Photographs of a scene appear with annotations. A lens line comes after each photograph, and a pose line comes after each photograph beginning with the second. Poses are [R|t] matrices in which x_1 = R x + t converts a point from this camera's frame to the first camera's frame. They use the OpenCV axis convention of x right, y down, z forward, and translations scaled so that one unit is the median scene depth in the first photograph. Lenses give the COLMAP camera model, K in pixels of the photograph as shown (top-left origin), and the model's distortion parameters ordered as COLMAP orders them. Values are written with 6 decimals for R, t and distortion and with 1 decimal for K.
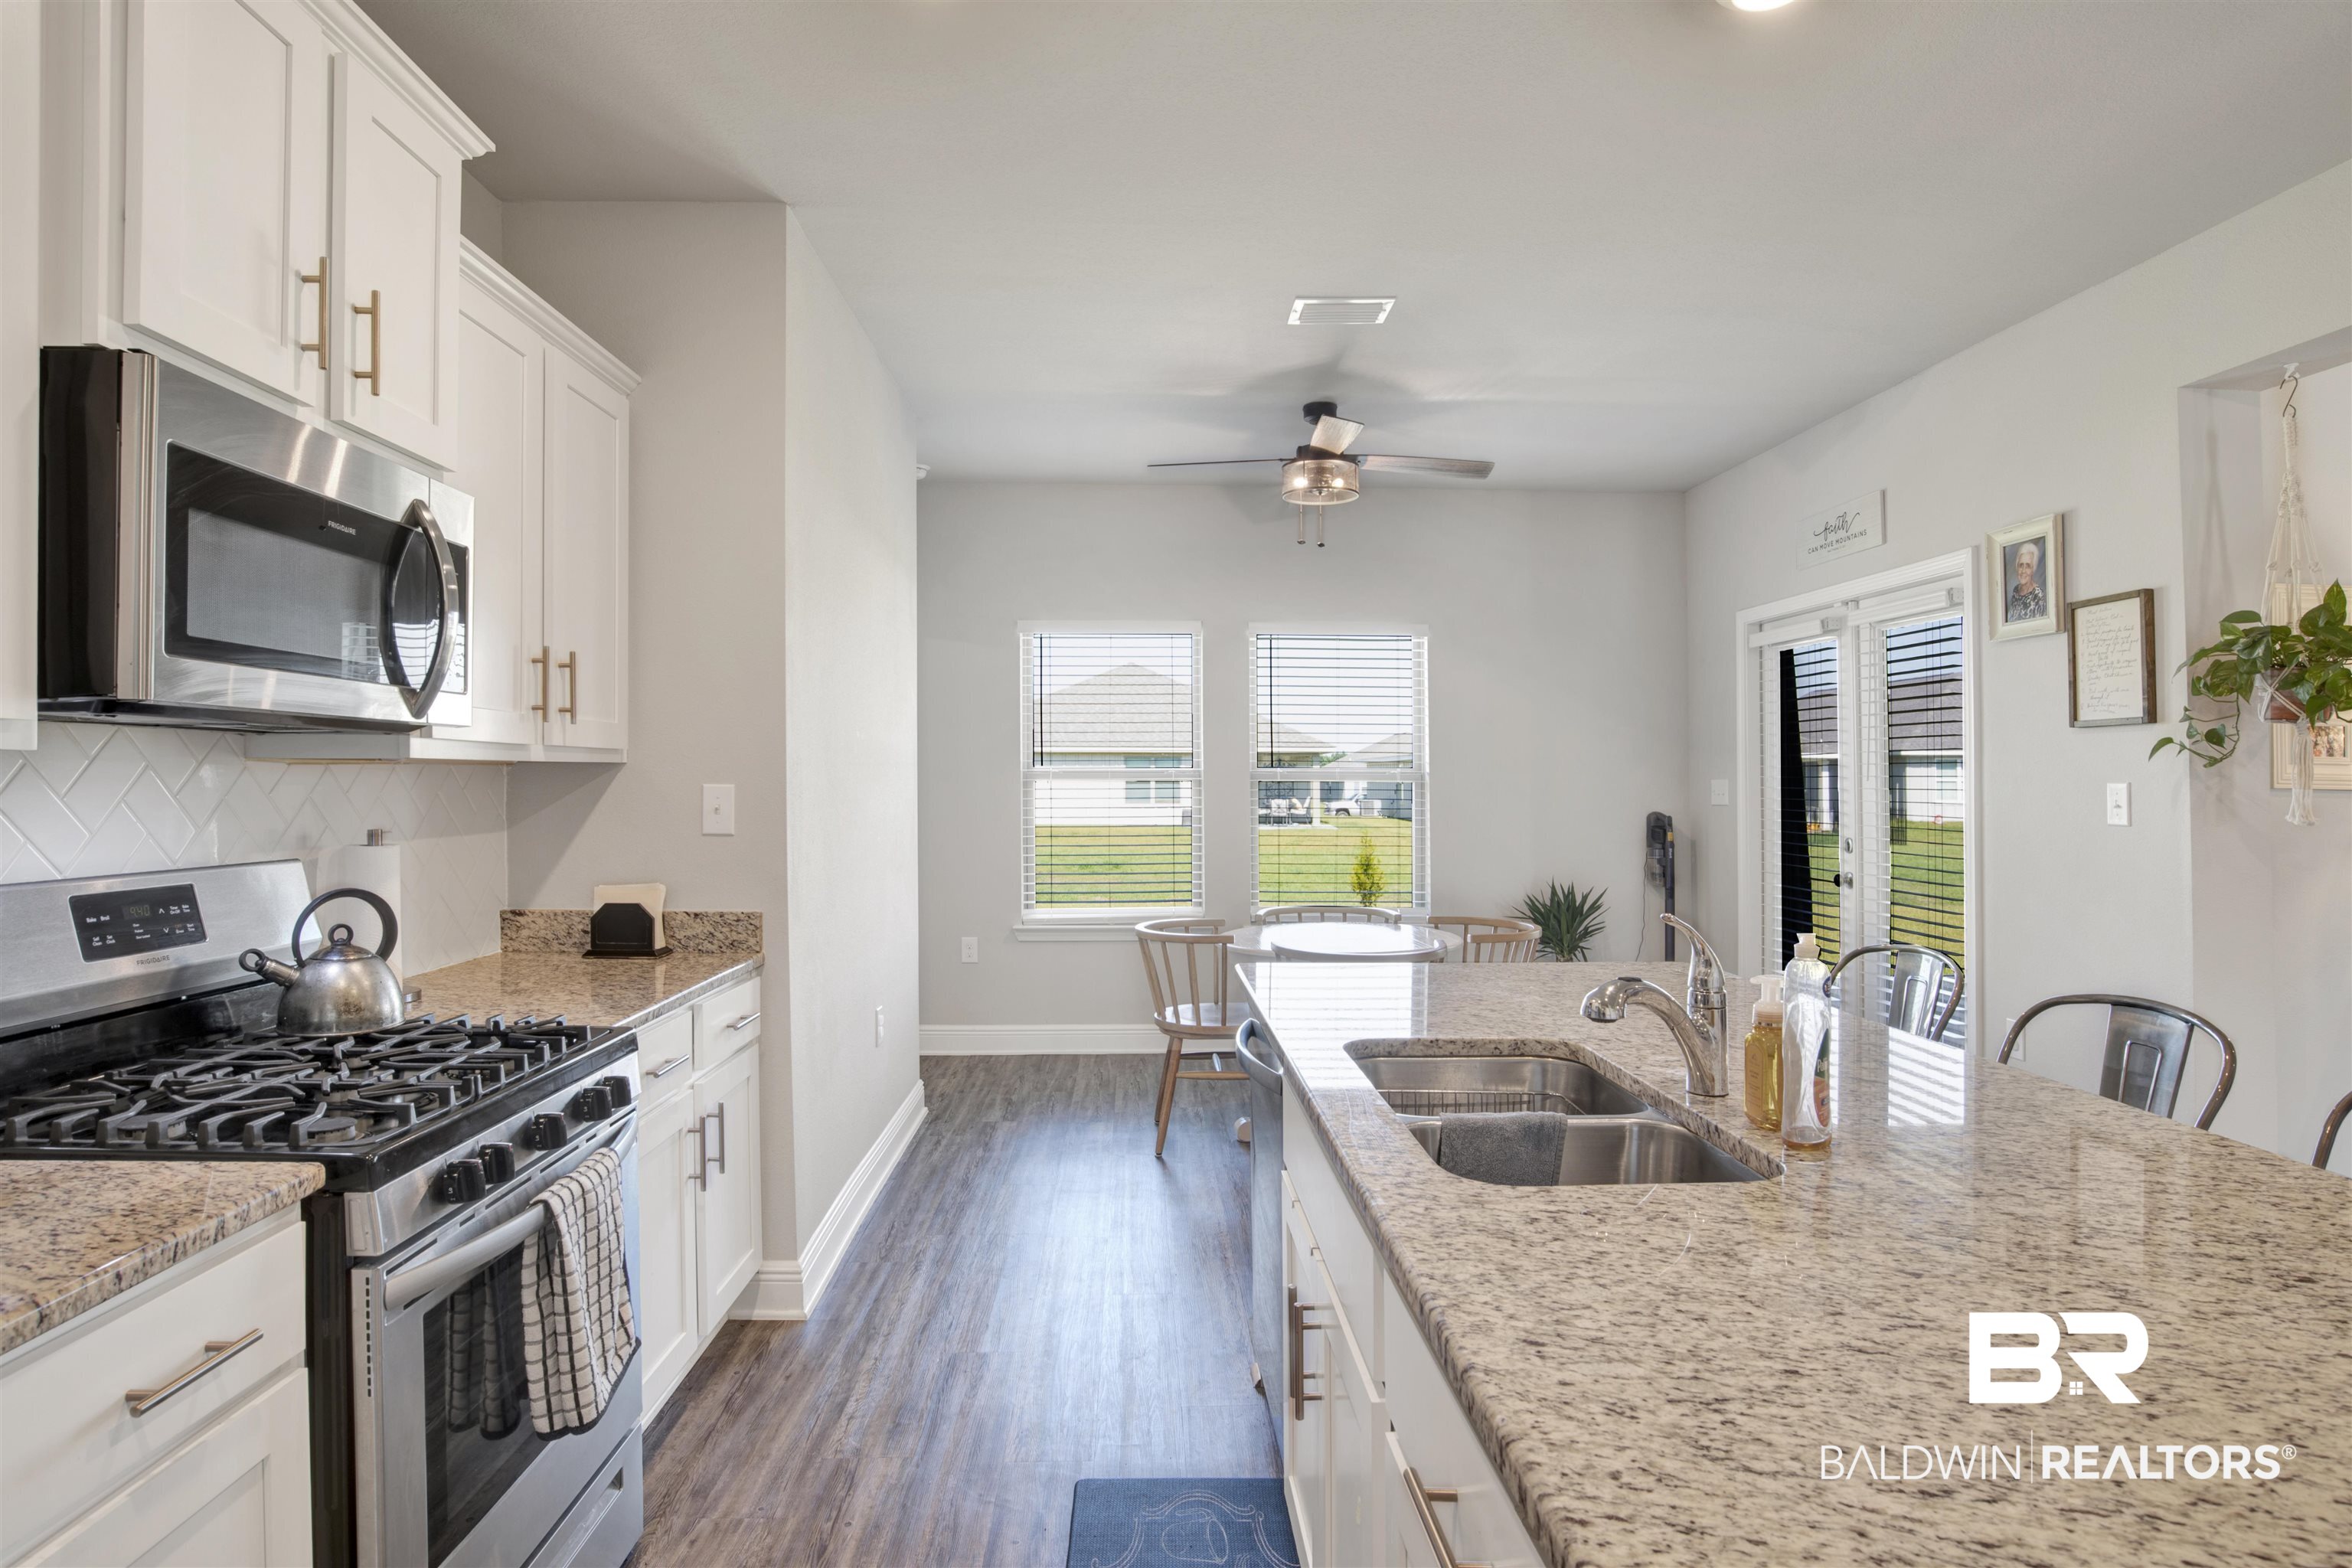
lens RADIAL K [[1282.1, 0, 1178.5], [0, 1282.1, 777.9], [0, 0, 1]] dist [-0.034101, -0.000763]
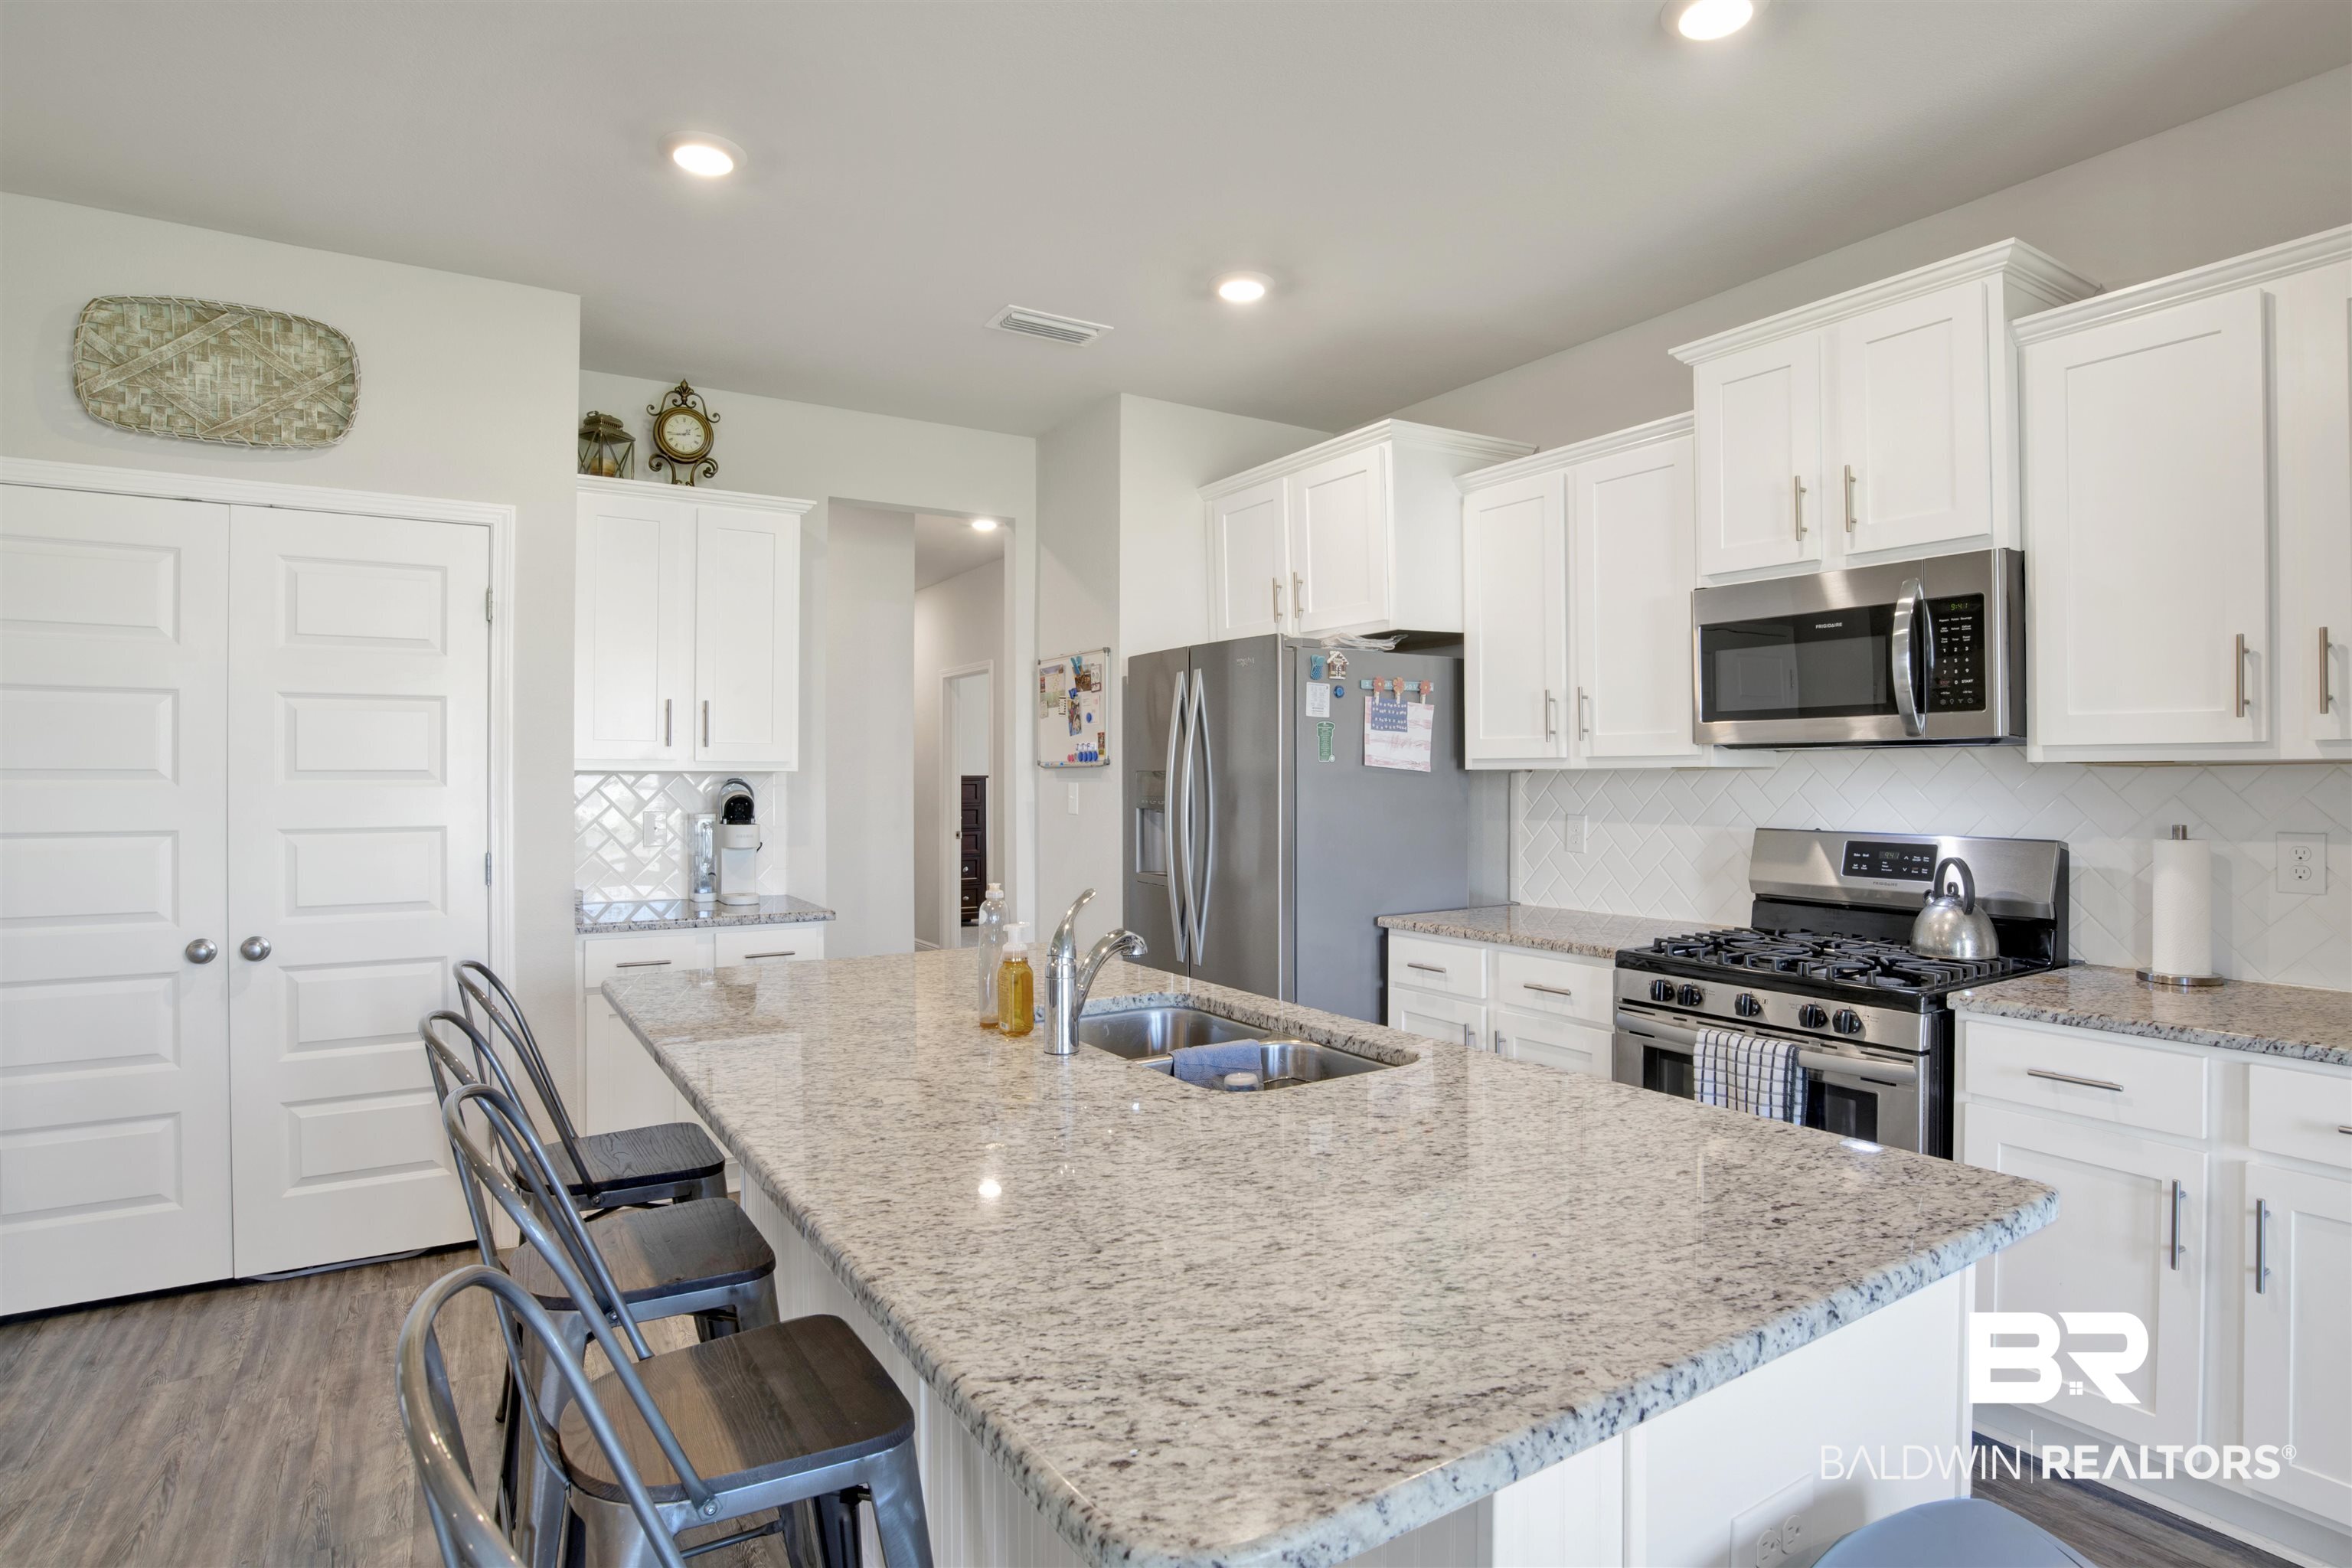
lens RADIAL K [[1232.3, 0, 1157.2], [0, 1232.3, 770.3], [0, 0, 1]] dist [-0.064768, 0.018256]
pose [[-0.857923, -0.002990, -0.513770, 0.655559], [0.000350, 0.999979, -0.006404, -0.000619], [0.513778, -0.005673, -0.857904, 1.389253]]
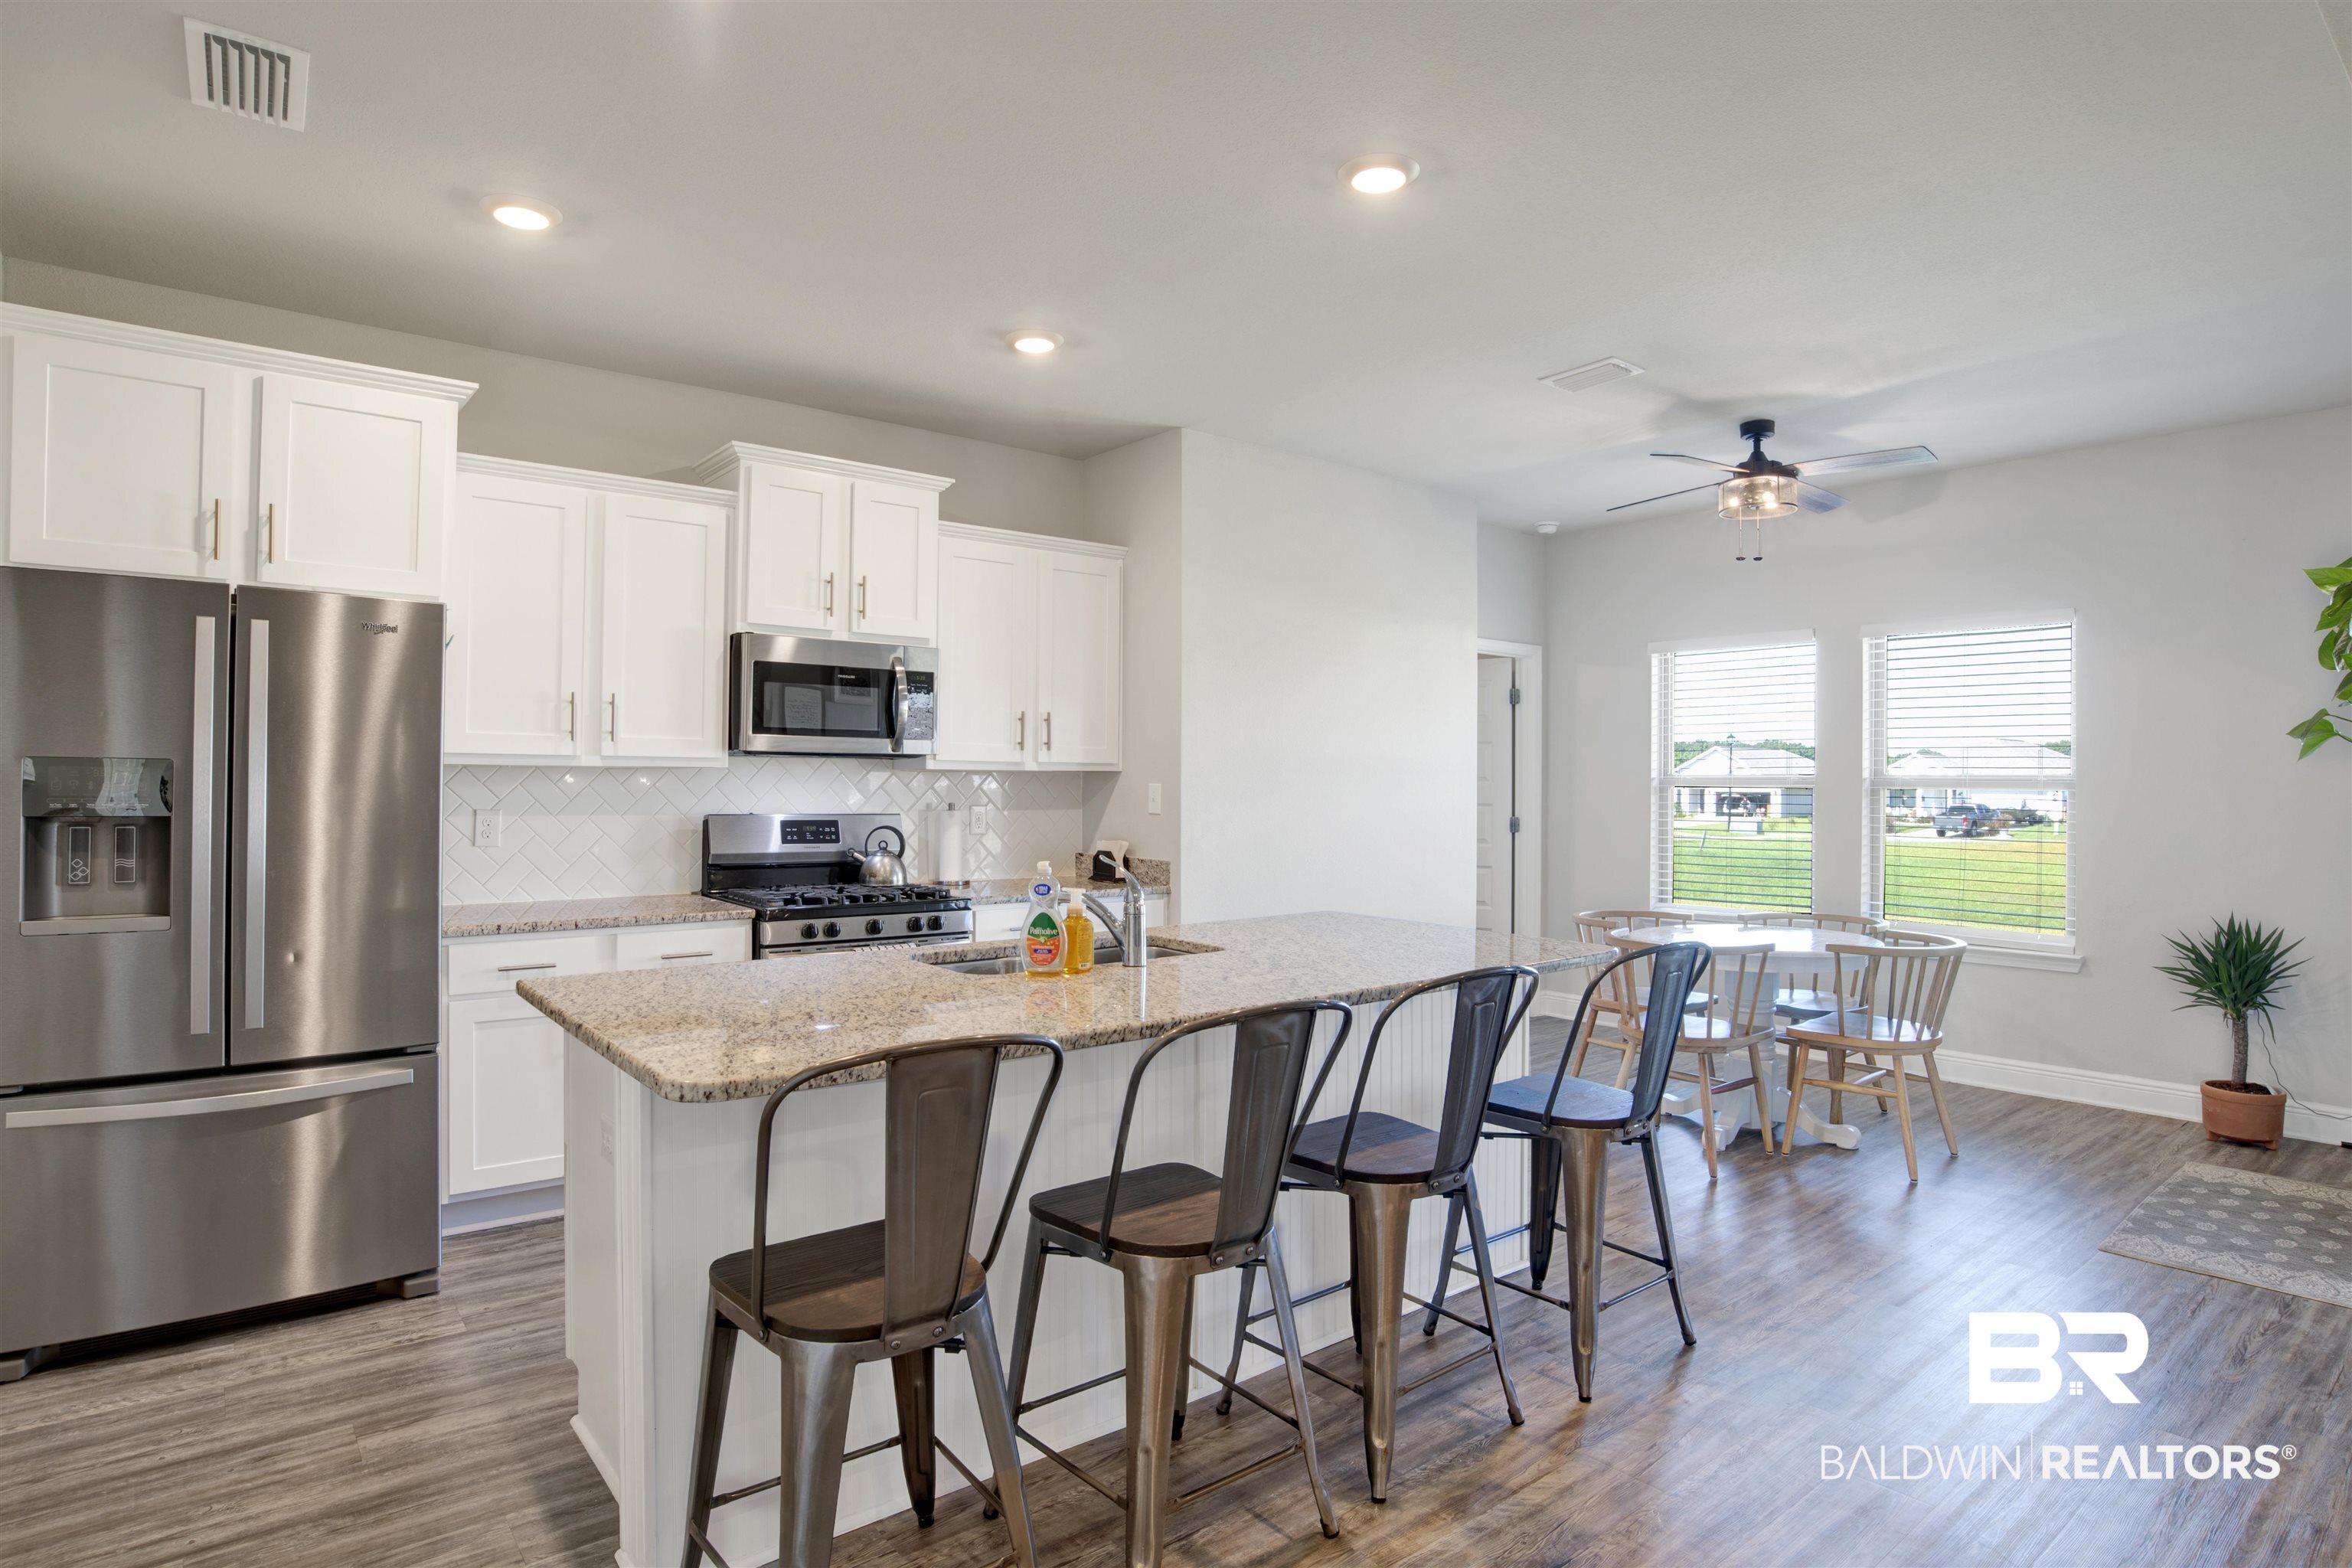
lens RADIAL K [[1232.3, 0, 1162.7], [0, 1232.3, 784.0], [0, 0, 1]] dist [-0.064768, 0.018256]
pose [[0.589185, -0.000726, -0.807997, 1.216471], [-0.005062, 0.999977, -0.004589, 0.015720], [0.807982, 0.006794, 0.589168, 0.061297]]
